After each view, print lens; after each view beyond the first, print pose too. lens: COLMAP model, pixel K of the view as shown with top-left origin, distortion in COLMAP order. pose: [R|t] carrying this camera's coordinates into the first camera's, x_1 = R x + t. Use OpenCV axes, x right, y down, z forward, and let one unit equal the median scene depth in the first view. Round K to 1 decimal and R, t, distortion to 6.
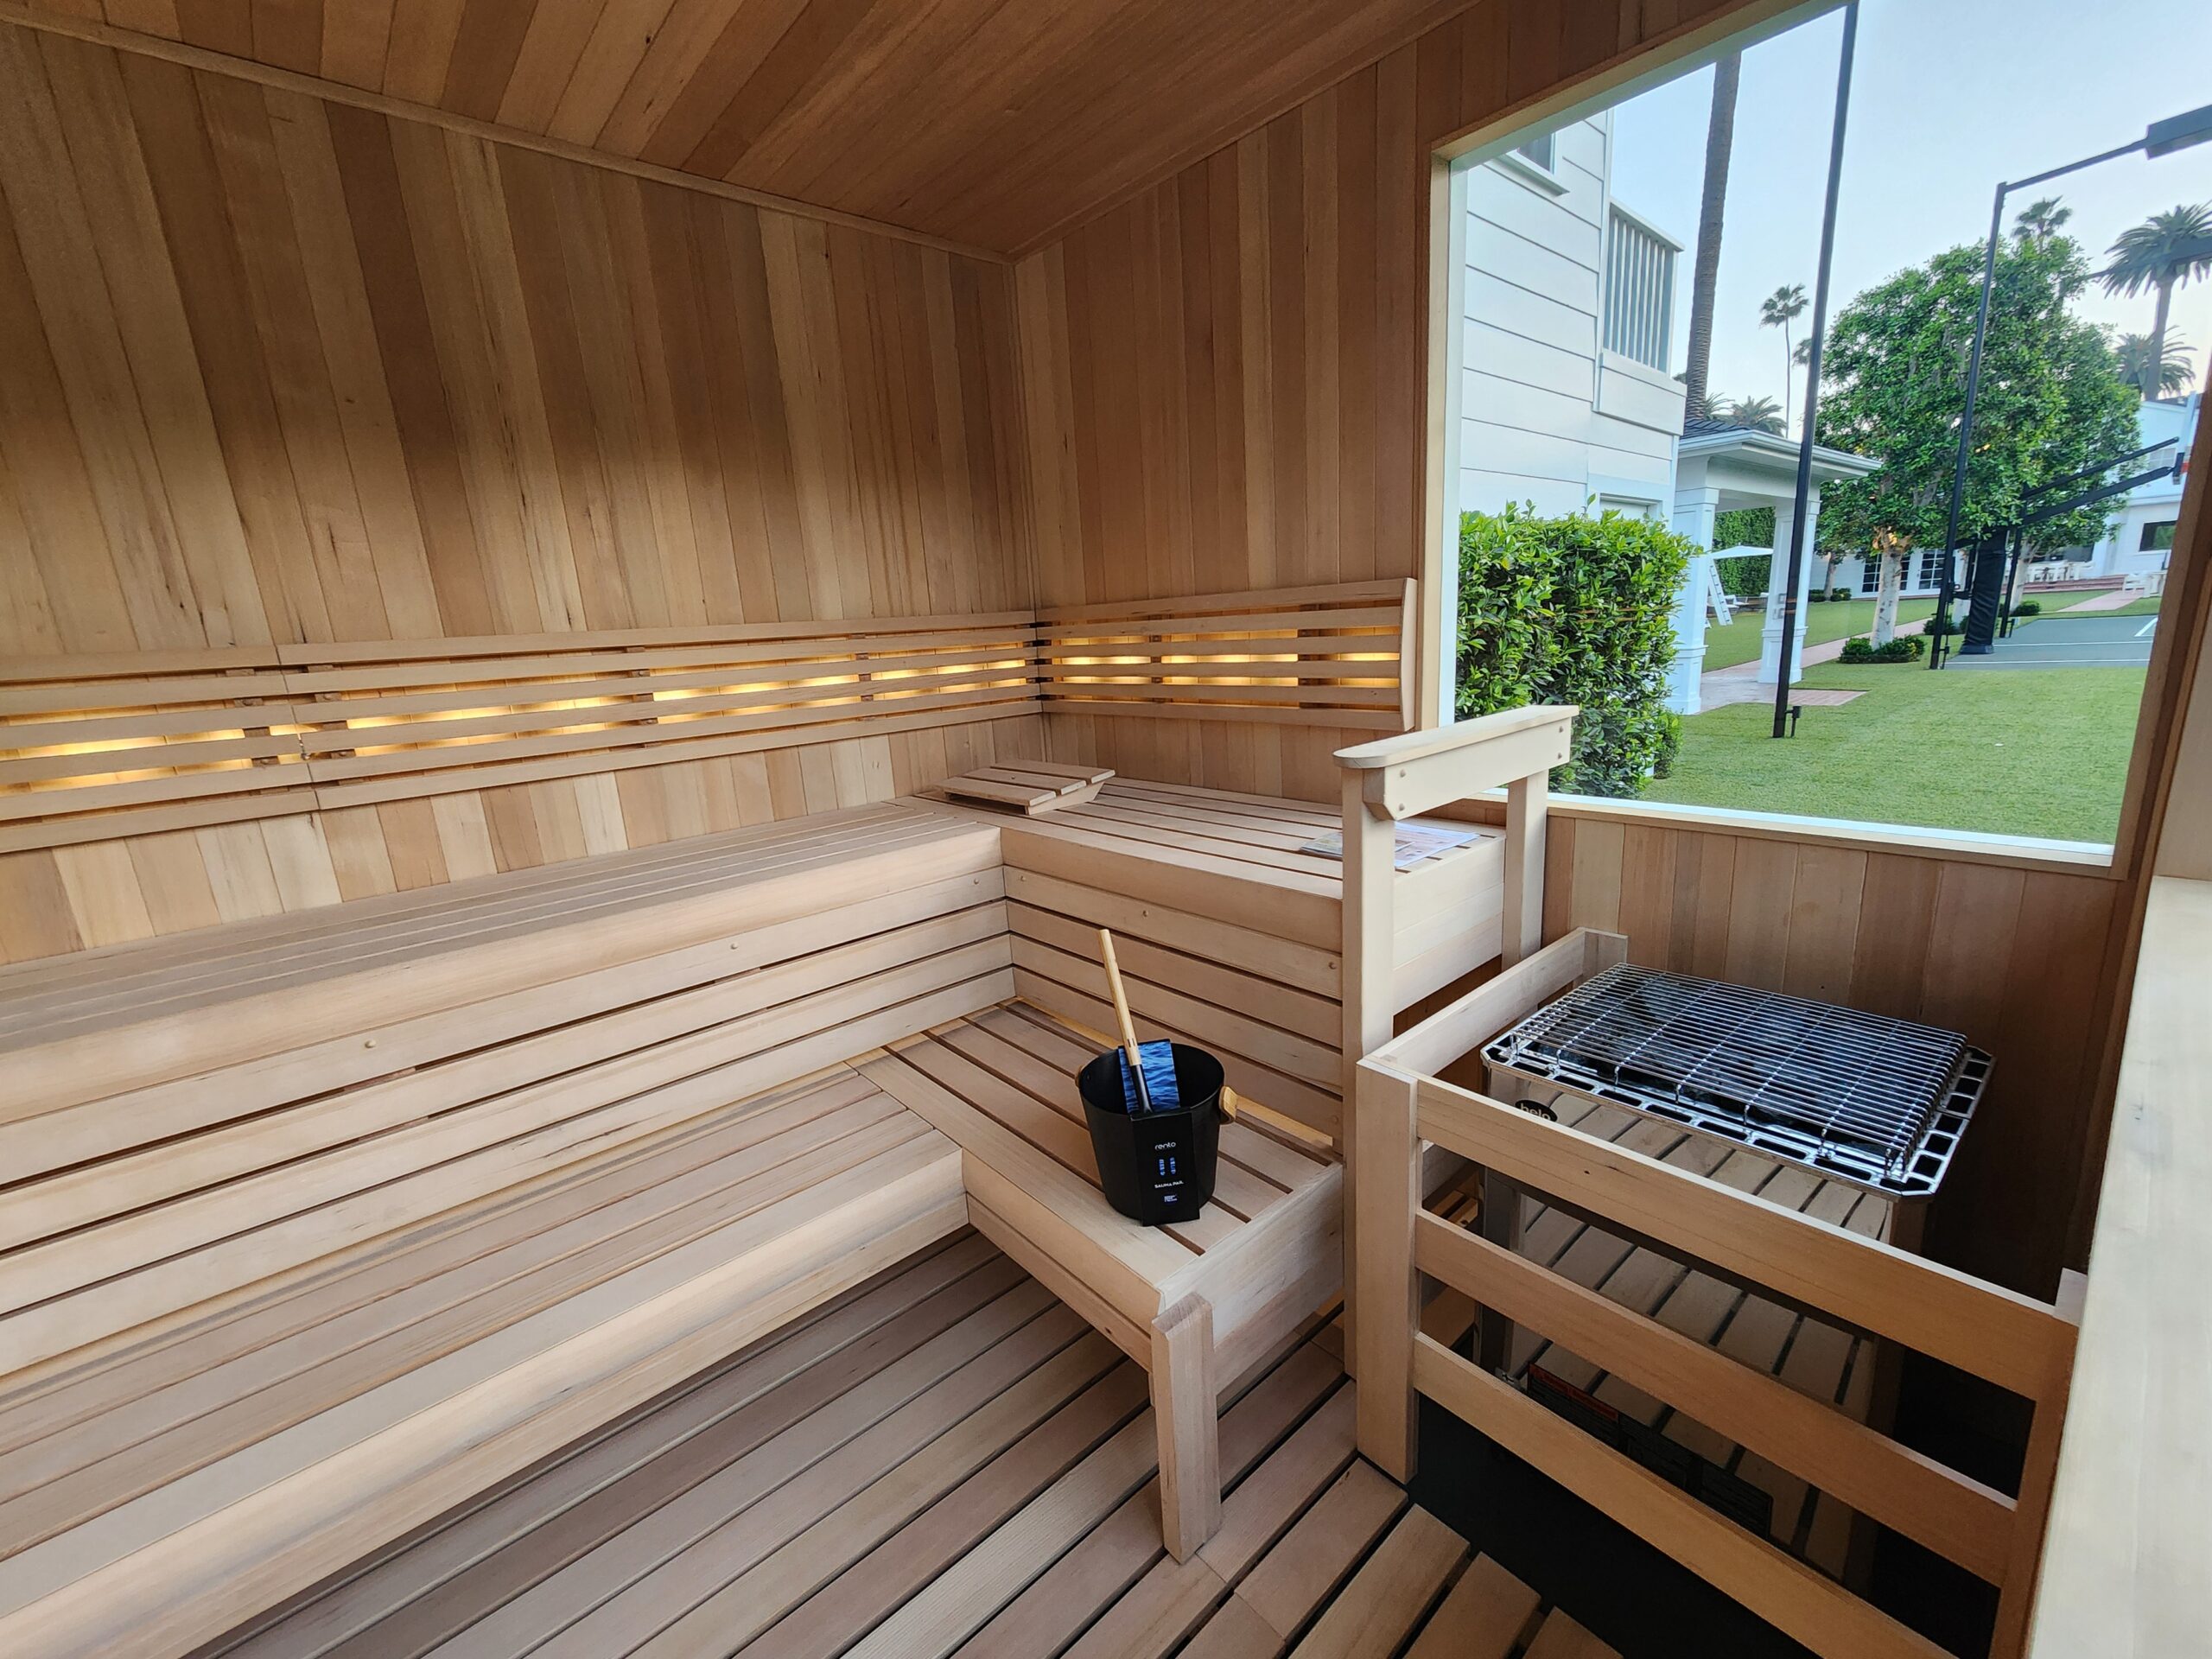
lens RADIAL K [[926.6, 0, 1122.4], [0, 926.6, 830.9], [0, 0, 1]] dist [0.006397, -0.000343]
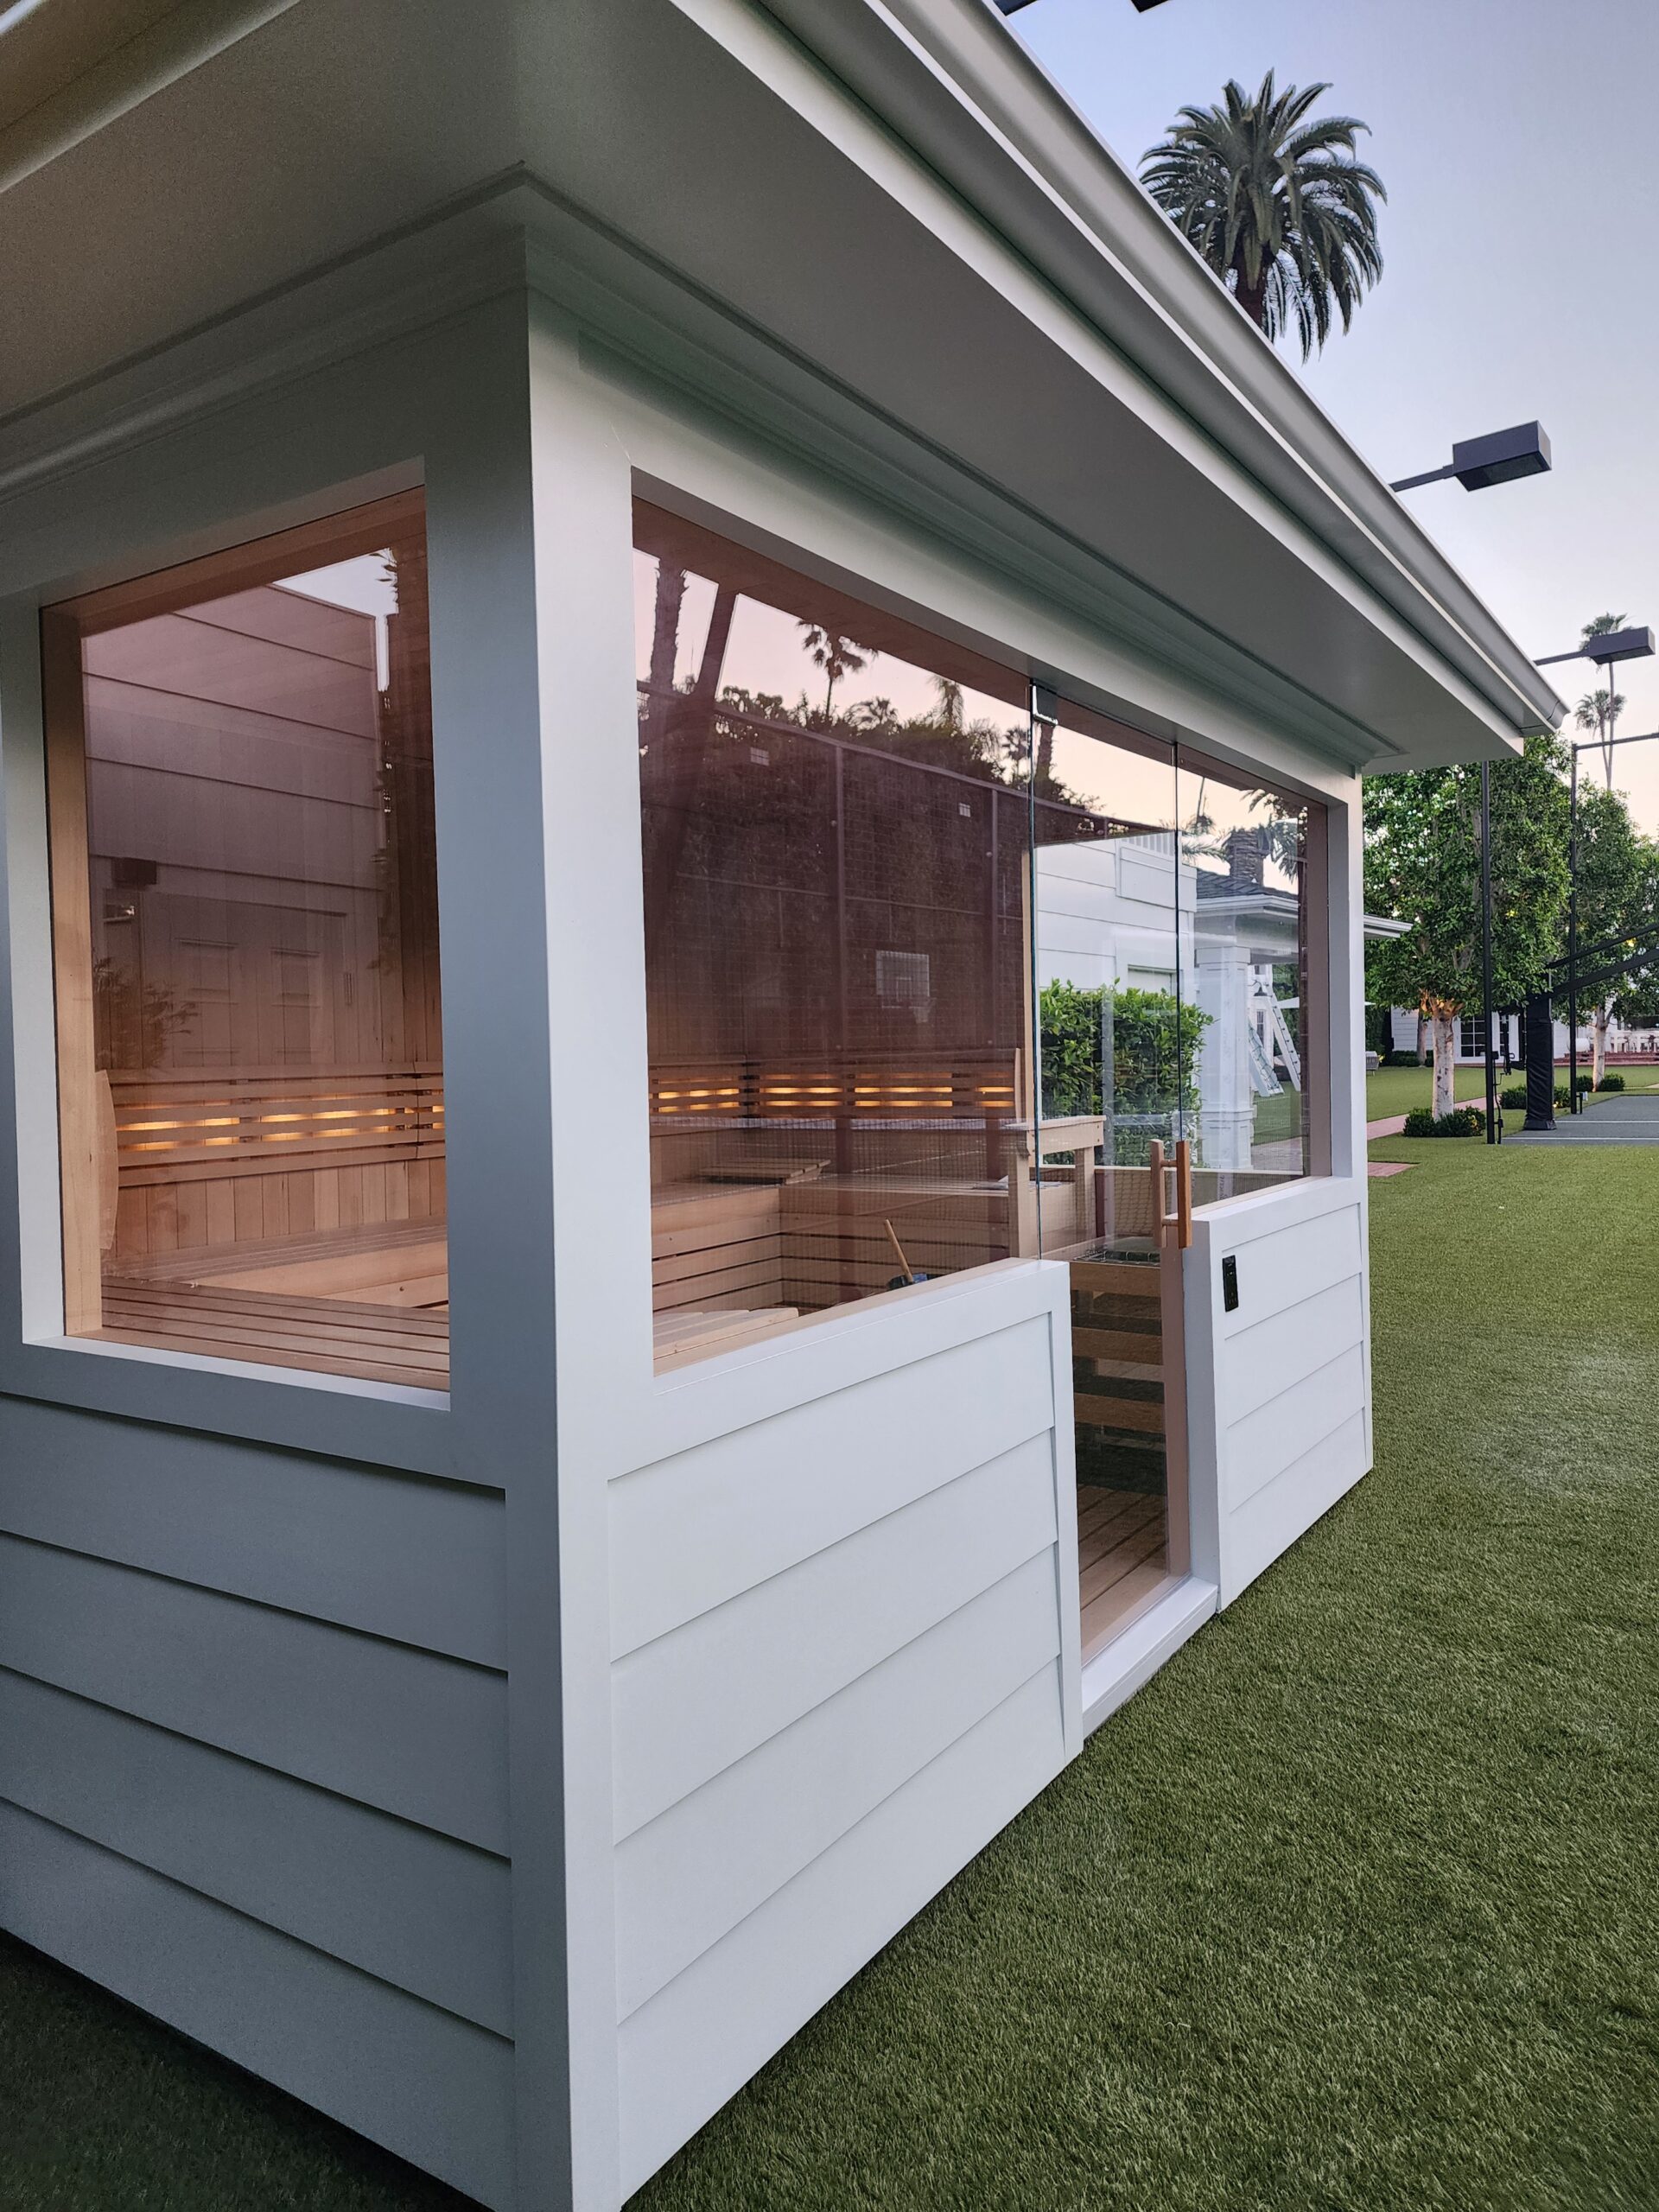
lens RADIAL K [[1463.8, 0, 815.8], [0, 1463.8, 1097.5], [0, 0, 1]] dist [0.040914, -0.001265]
pose [[0.971764, 0.029834, 0.234061, -0.311872], [0.017074, 0.980483, -0.195861, 0.158900], [-0.235337, 0.194327, 0.952289, -0.680747]]
